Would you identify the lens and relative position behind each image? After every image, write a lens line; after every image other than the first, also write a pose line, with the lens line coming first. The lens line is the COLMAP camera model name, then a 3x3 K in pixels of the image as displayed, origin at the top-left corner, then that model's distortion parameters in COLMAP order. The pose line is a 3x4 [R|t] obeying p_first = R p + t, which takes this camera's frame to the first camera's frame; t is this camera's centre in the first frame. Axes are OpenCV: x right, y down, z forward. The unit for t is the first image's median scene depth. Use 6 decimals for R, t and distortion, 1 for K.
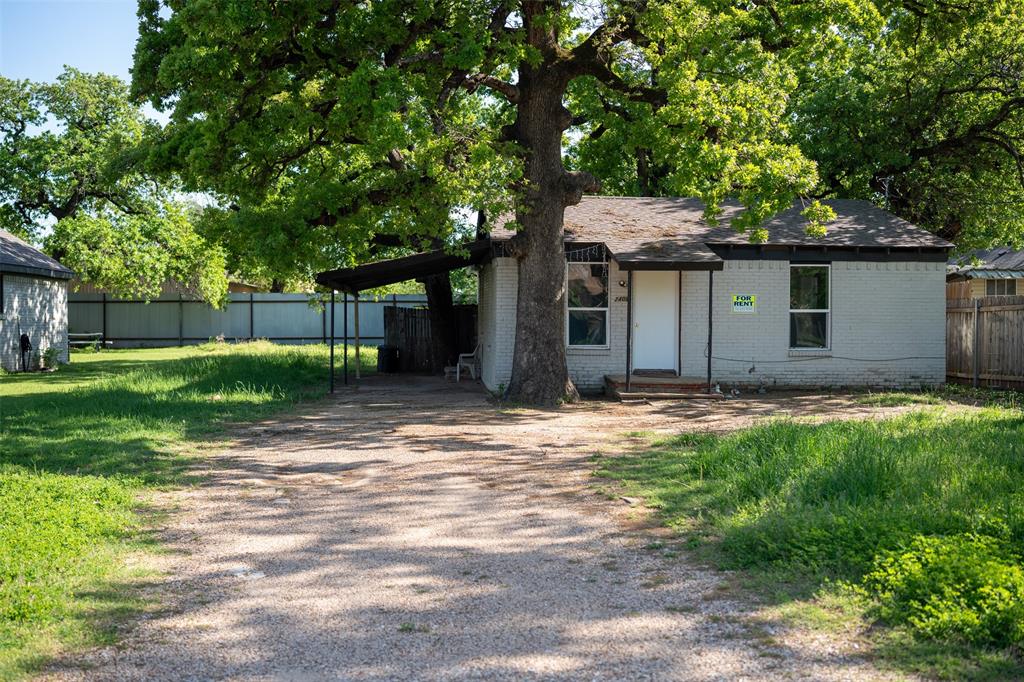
lens RADIAL K [[1000.0, 0, 511.2], [0, 1000.0, 341.7], [0, 0, 1]] dist [0.024744, 0.000000]
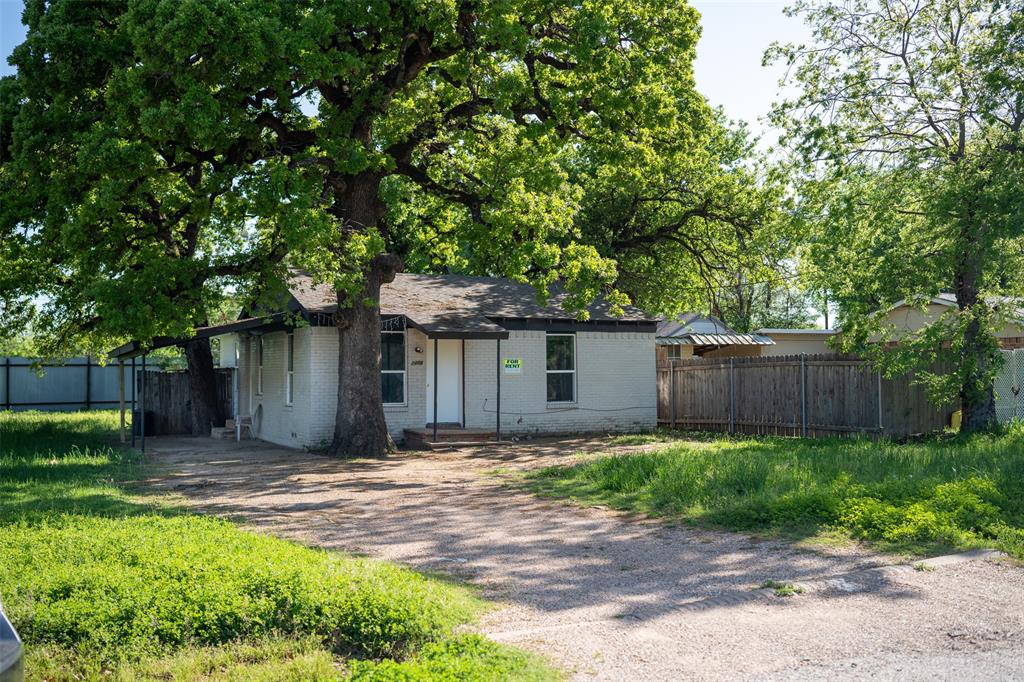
lens RADIAL K [[1000.0, 0, 512.8], [0, 1000.0, 340.1], [0, 0, 1]] dist [0.024744, 0.000000]
pose [[0.927703, 0.001965, 0.373314, -0.219565], [0.020806, 0.998160, -0.056958, -0.000268], [-0.372739, 0.060607, 0.925955, -0.121239]]
